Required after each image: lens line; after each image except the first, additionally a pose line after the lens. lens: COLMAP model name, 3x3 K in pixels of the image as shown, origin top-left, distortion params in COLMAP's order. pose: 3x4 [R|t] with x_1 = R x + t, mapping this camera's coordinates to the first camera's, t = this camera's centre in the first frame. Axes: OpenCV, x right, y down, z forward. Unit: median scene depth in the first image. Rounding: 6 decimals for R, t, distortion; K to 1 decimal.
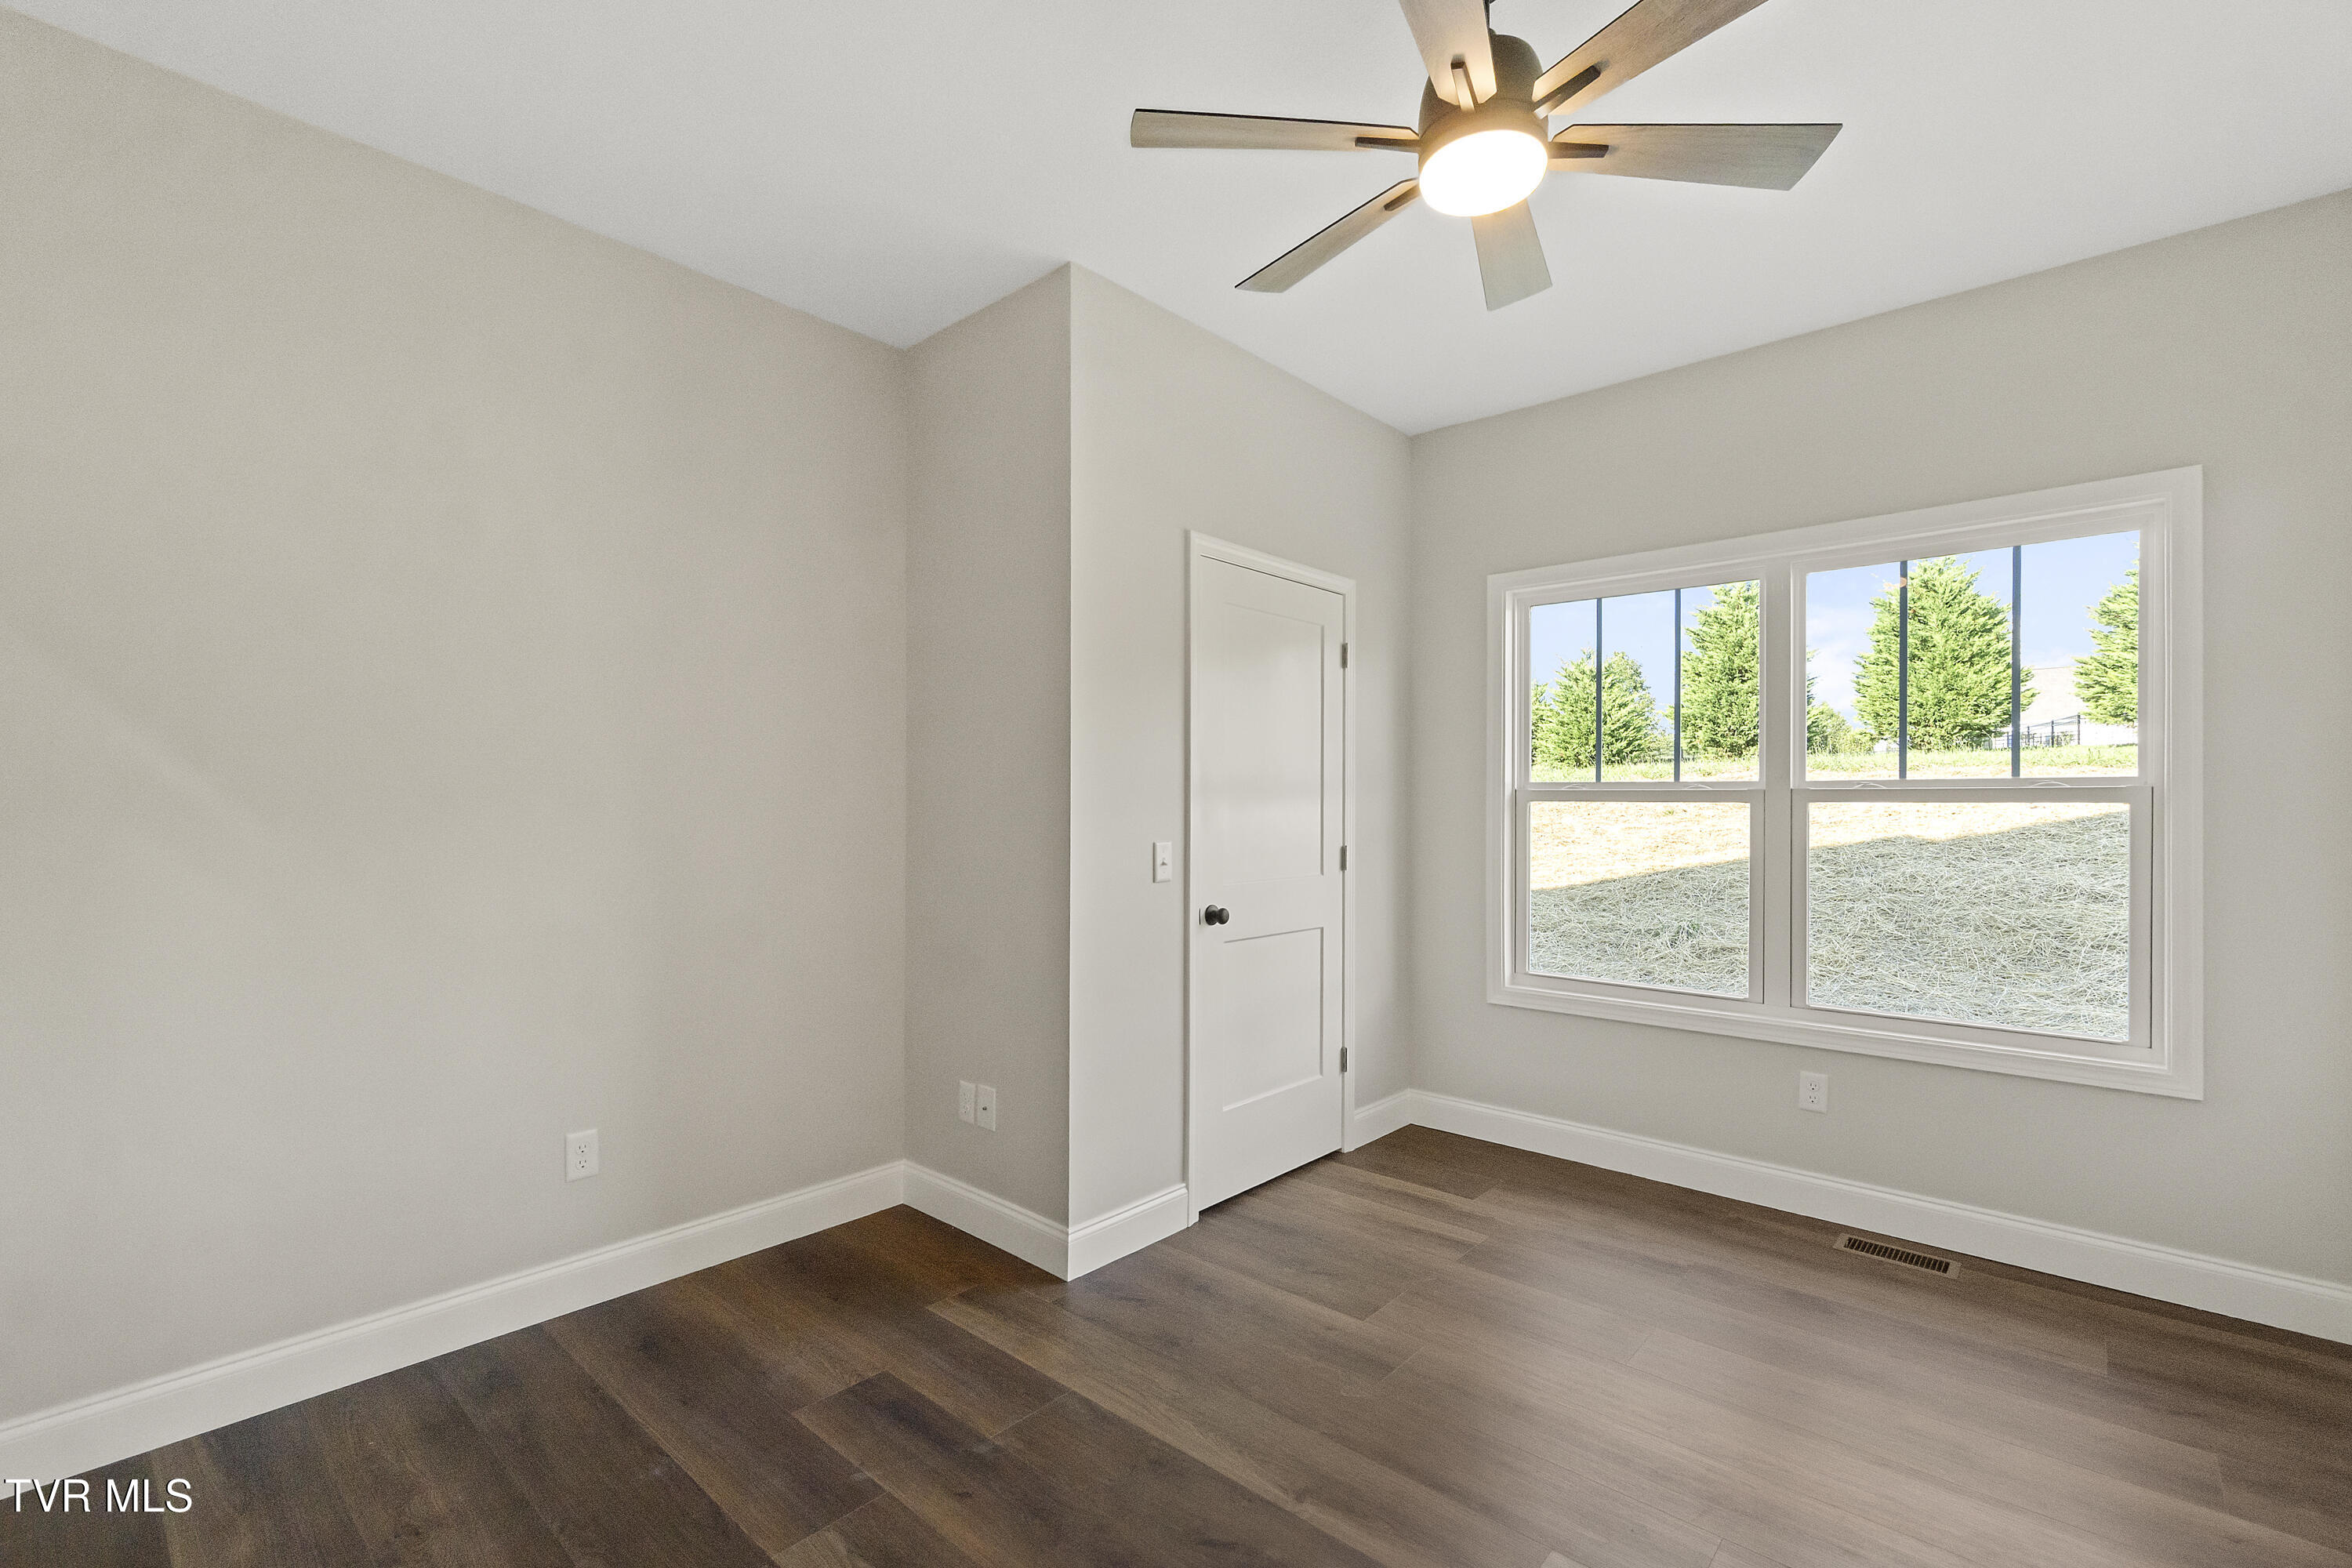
lens RADIAL K [[1021.7, 0, 1144.7], [0, 1021.7, 789.1], [0, 0, 1]] dist [-0.001081, -0.000175]
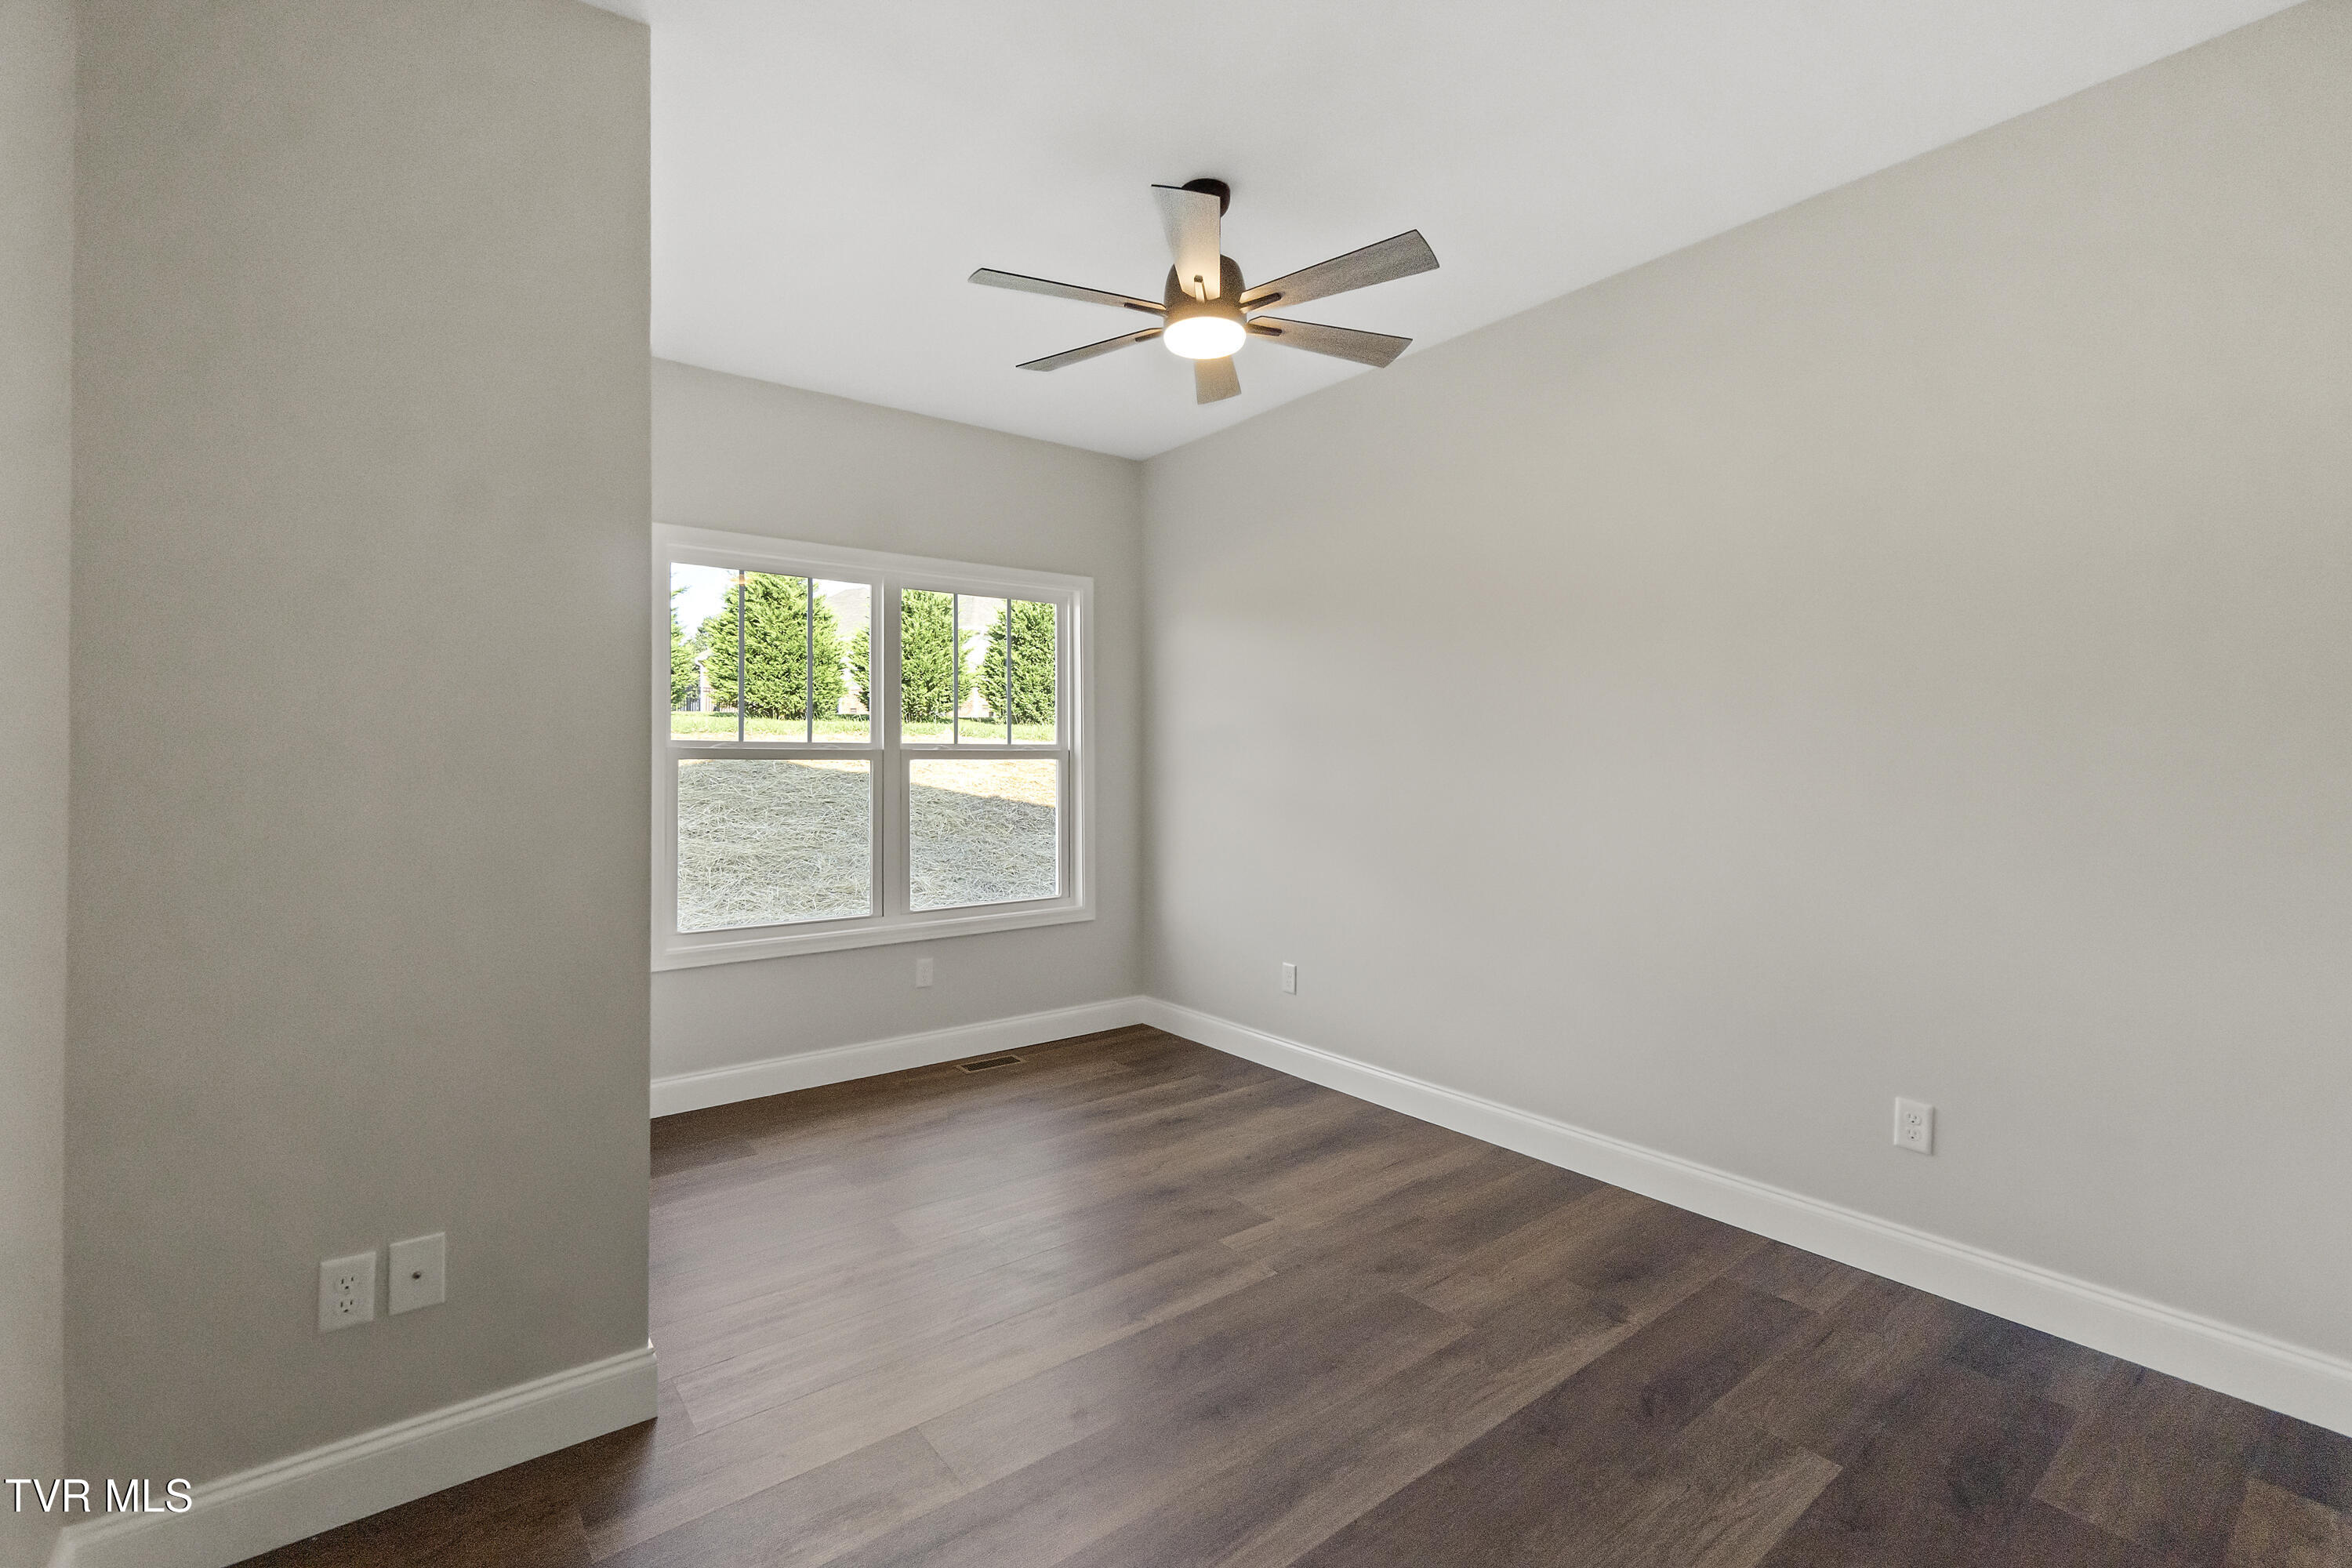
lens RADIAL K [[1014.5, 0, 1170.8], [0, 1014.5, 762.5], [0, 0, 1]] dist [0.000735, 0.000026]
pose [[0.178424, 0.001201, 0.983953, -0.642980], [-0.013291, 0.999911, 0.001190, 0.011715], [-0.983864, -0.013290, 0.178424, 0.465762]]
